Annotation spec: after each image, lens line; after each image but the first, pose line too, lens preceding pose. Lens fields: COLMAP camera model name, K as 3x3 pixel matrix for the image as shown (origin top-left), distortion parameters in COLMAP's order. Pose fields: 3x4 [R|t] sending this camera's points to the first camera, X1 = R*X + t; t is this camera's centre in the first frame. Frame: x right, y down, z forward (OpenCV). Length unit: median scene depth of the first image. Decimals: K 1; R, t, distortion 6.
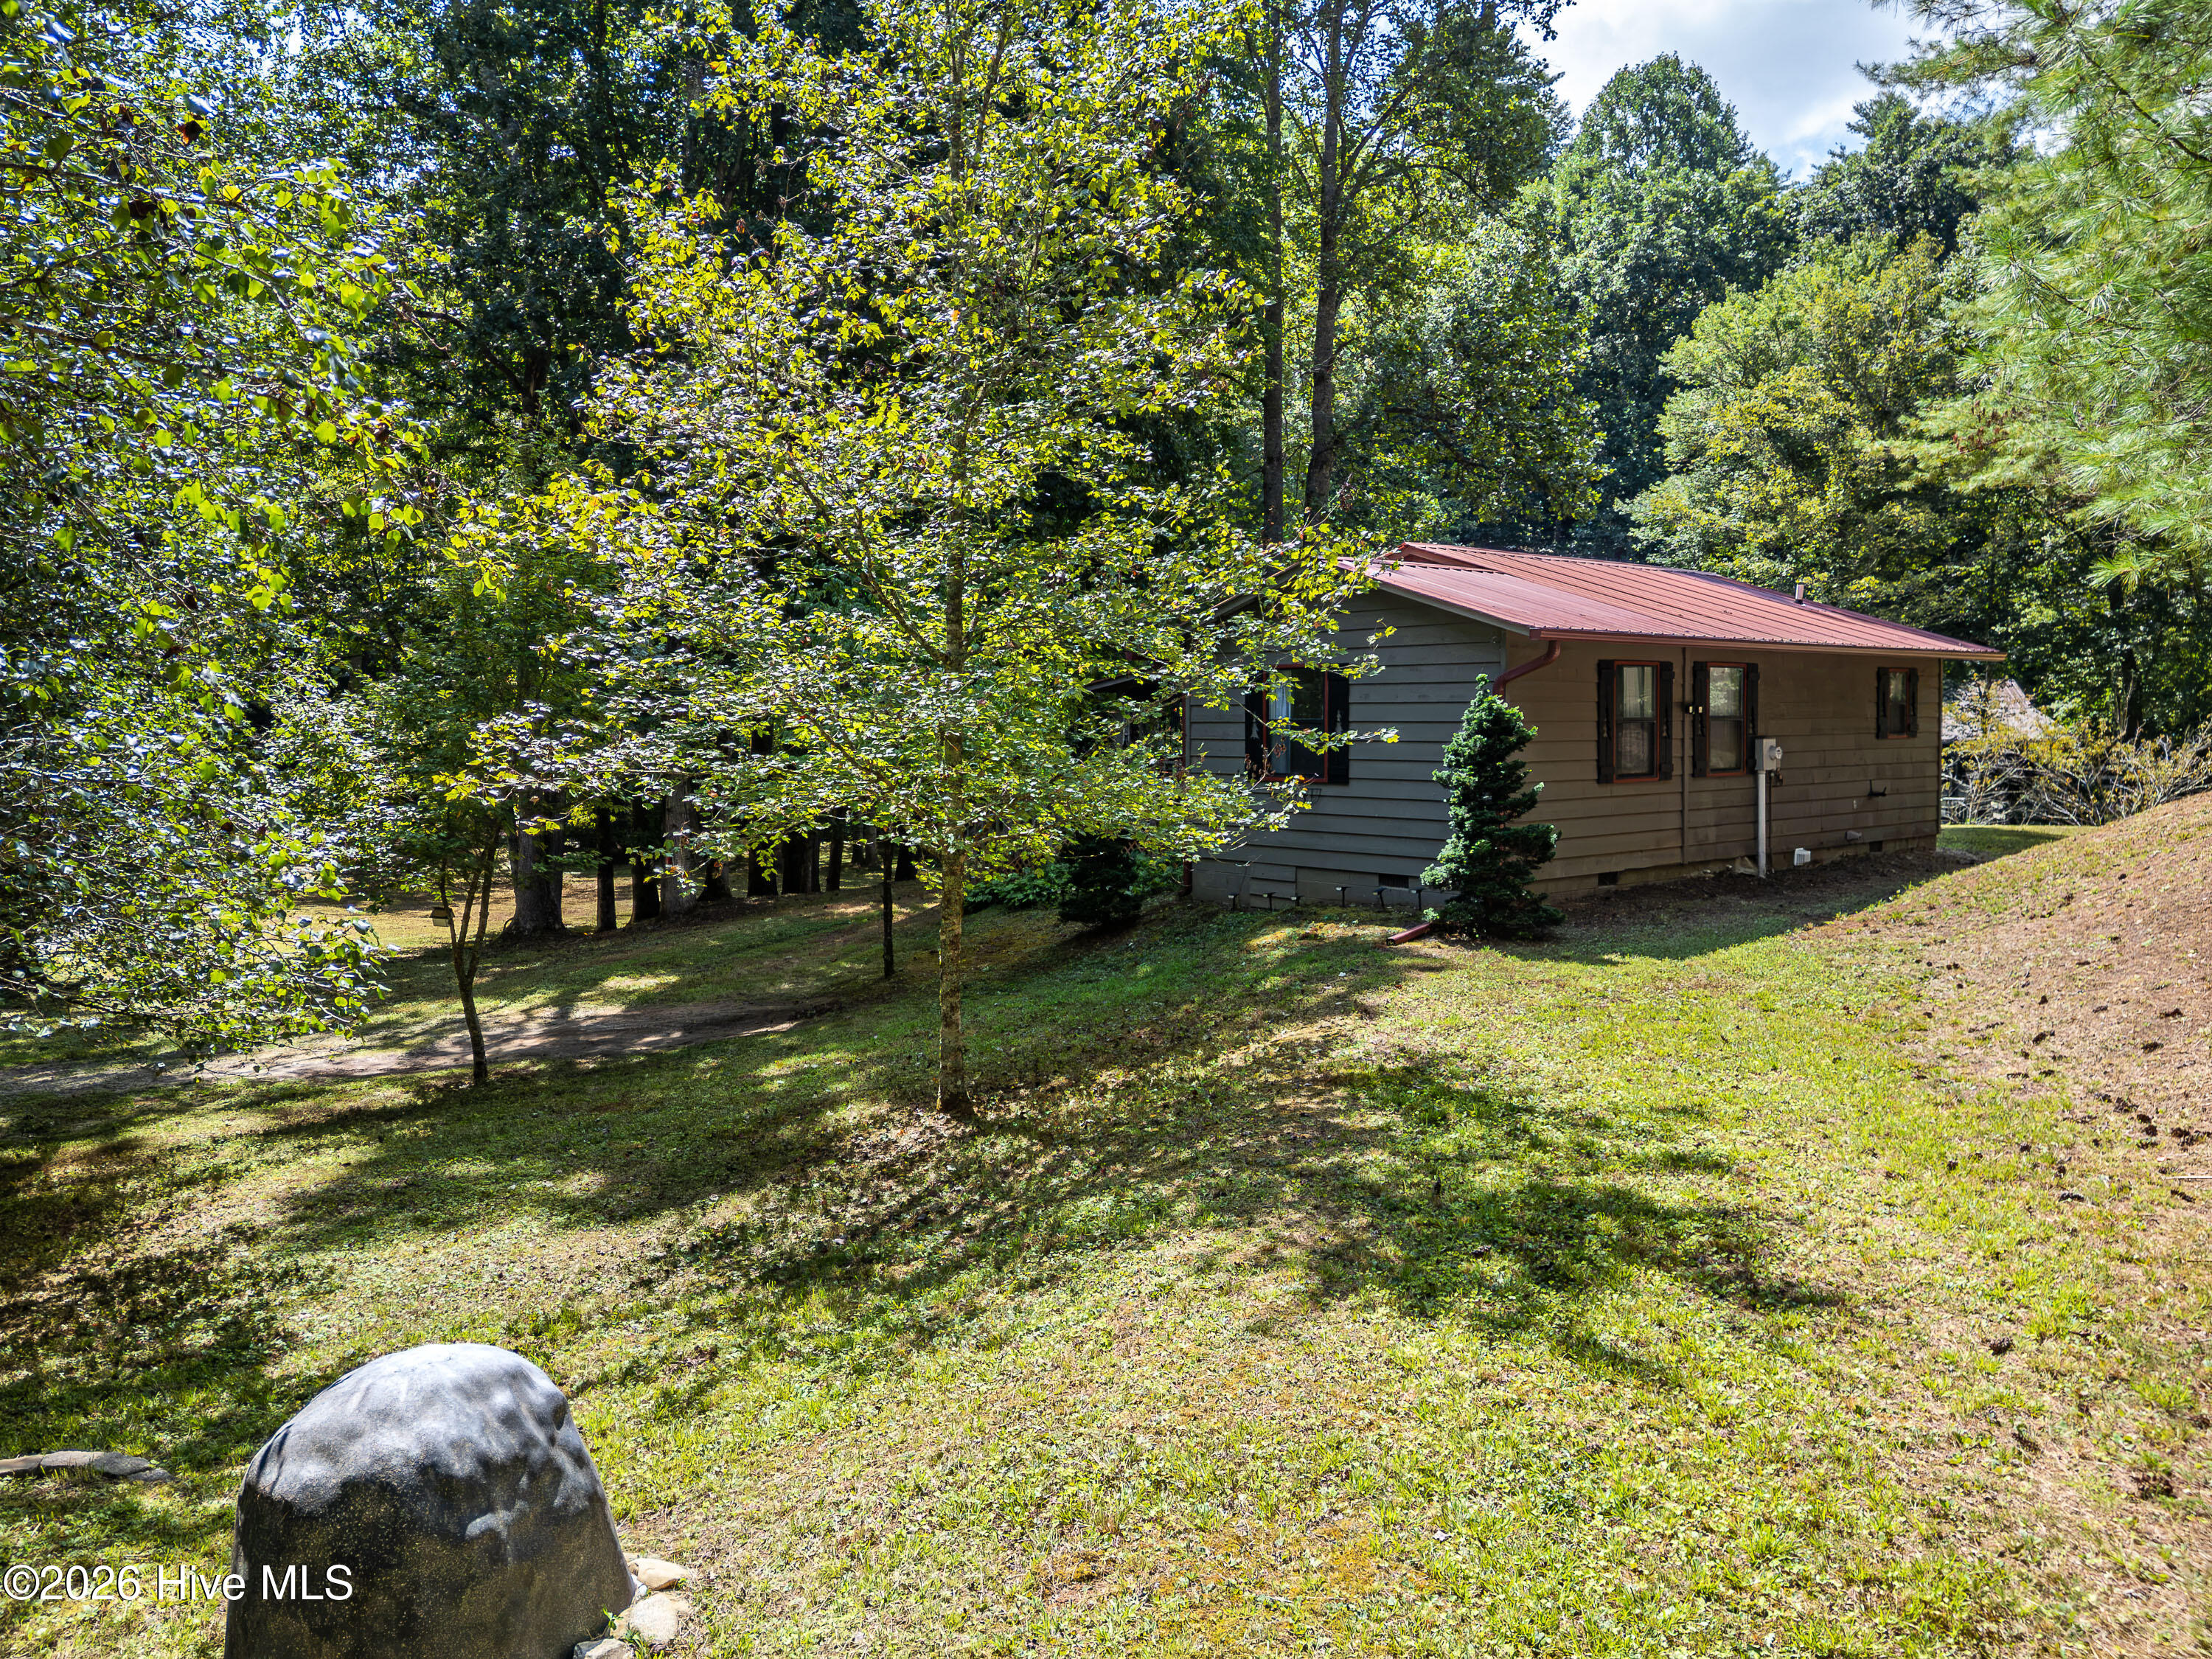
lens RADIAL K [[1547.5, 0, 1052.3], [0, 1547.5, 756.2], [0, 0, 1]] dist [0.048901, -0.065020]
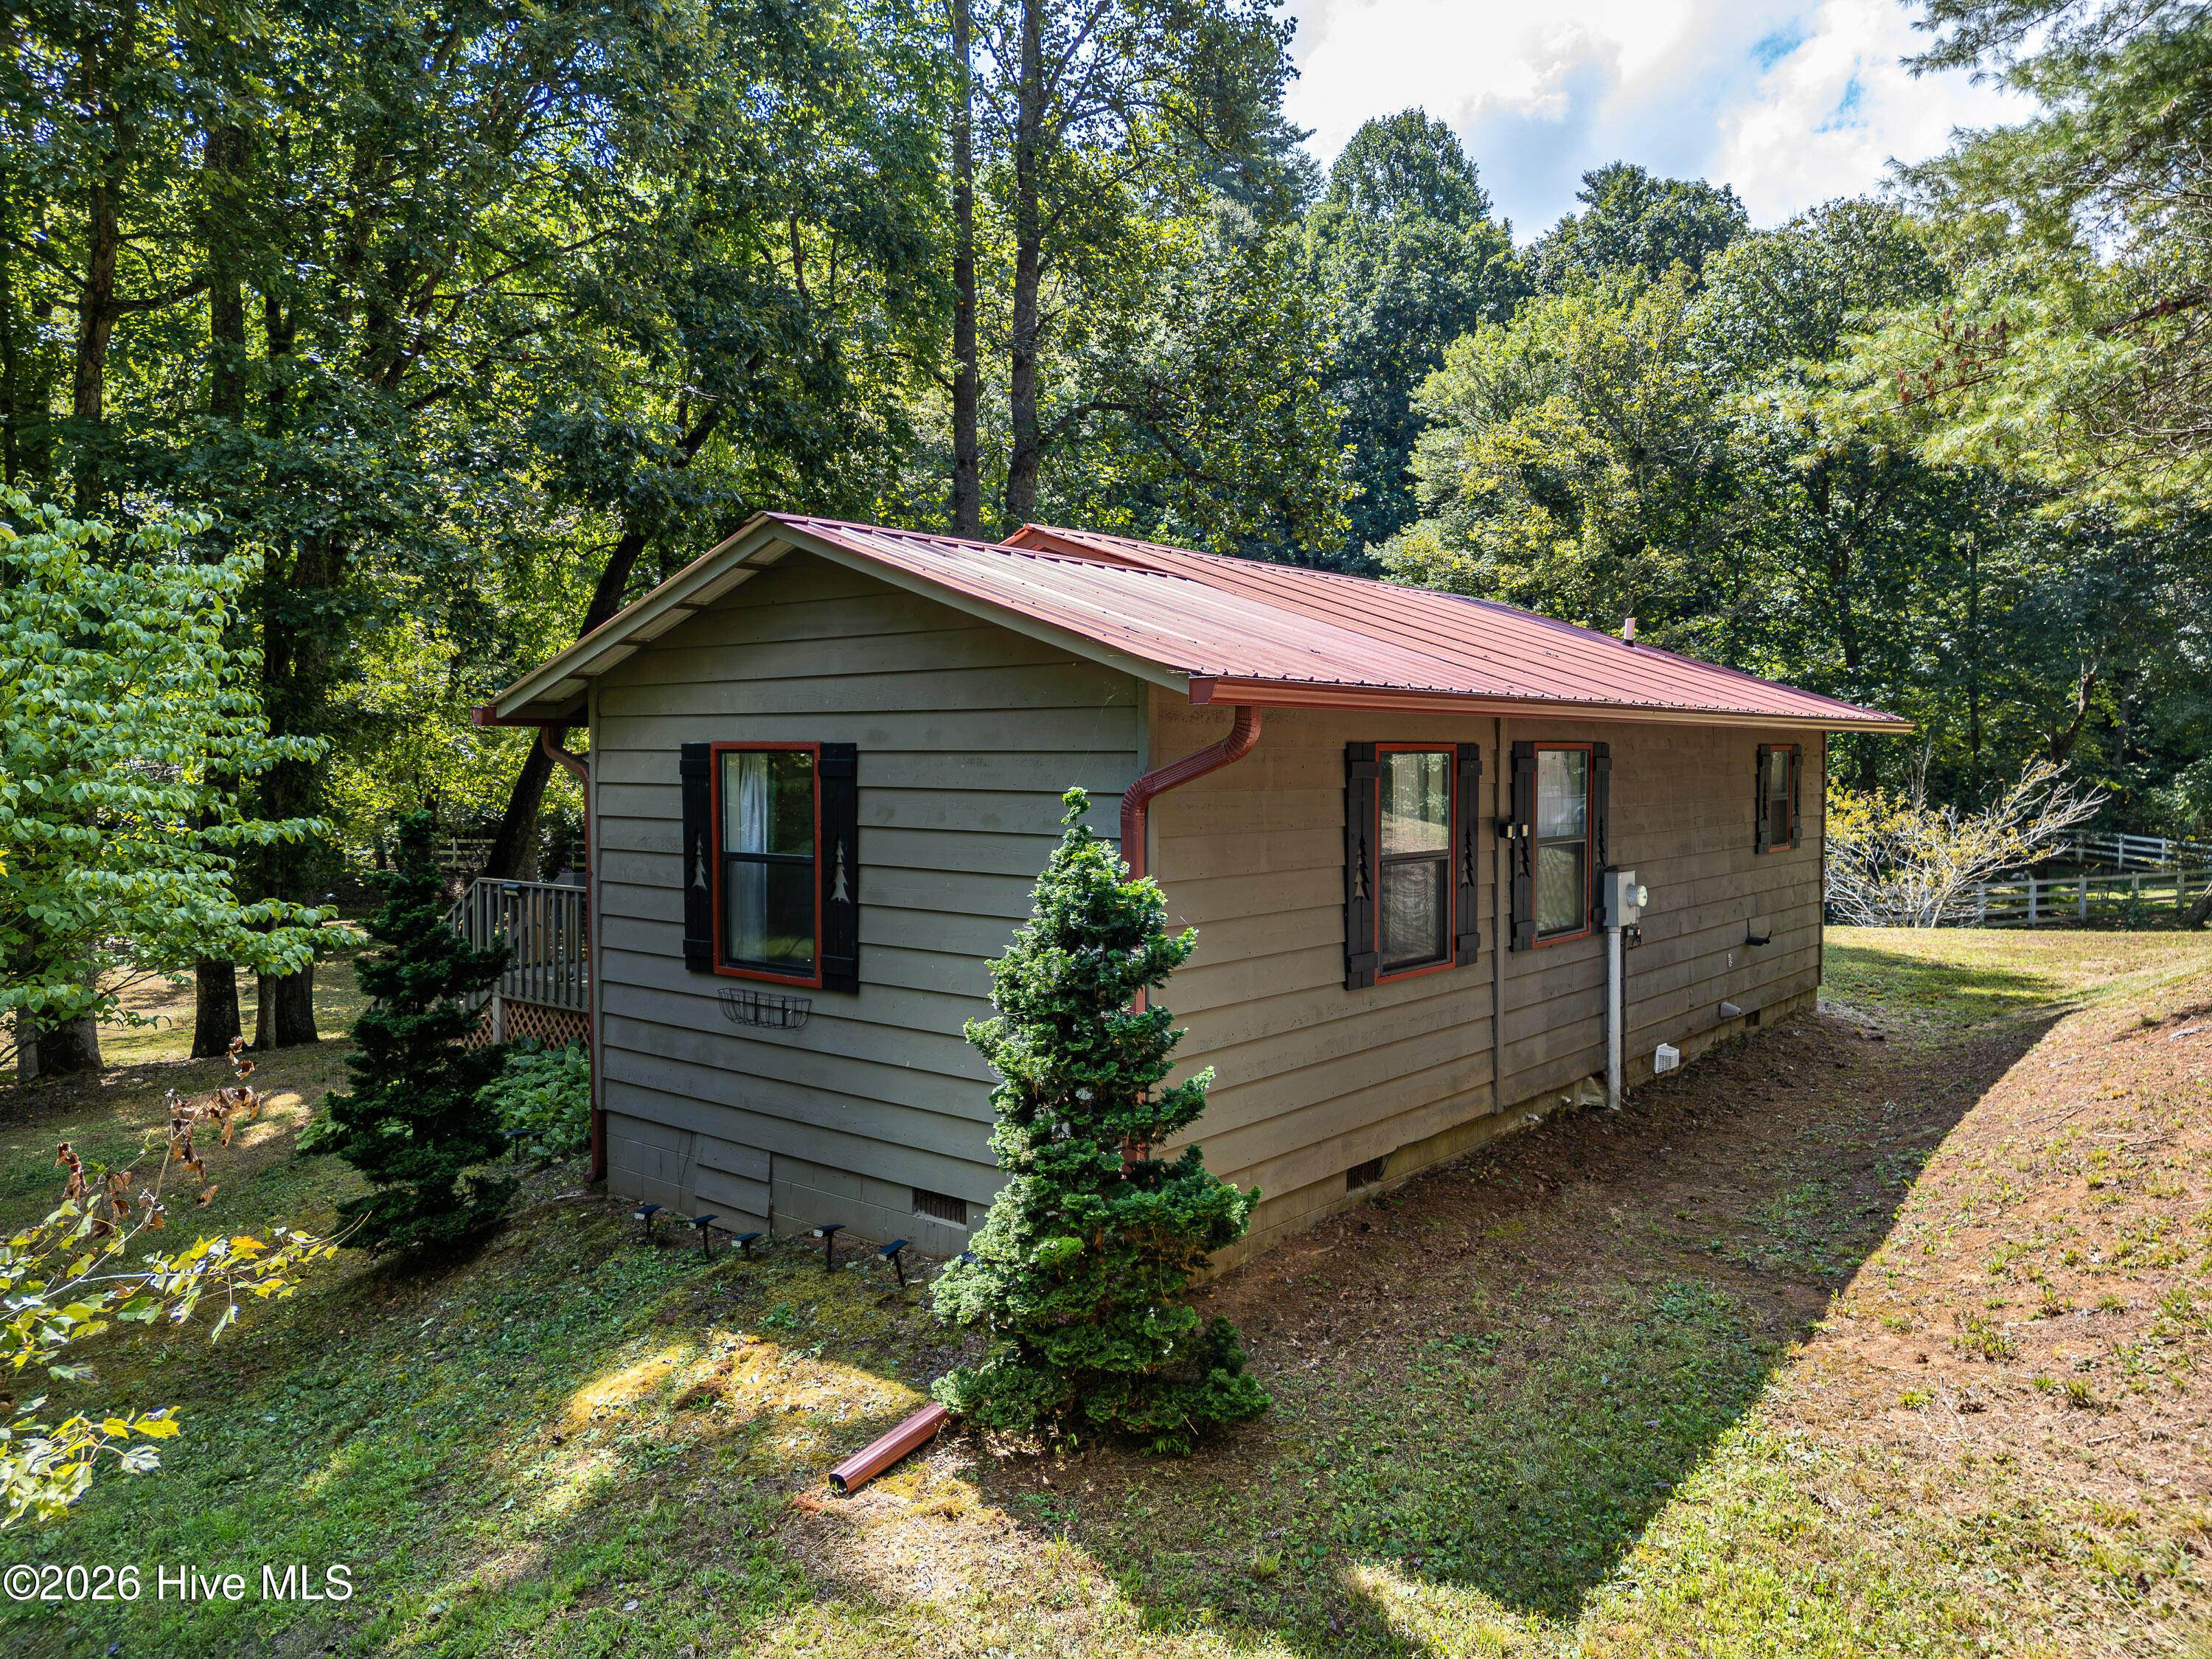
lens RADIAL K [[1558.7, 0, 1106.0], [0, 1558.7, 829.5], [0, 0, 1]] dist [0.048909, 0.001522]
pose [[0.983195, -0.007610, 0.182398, 0.045571], [0.004684, 0.999853, 0.016467, -0.010533], [-0.182497, -0.015336, 0.983087, 0.129256]]
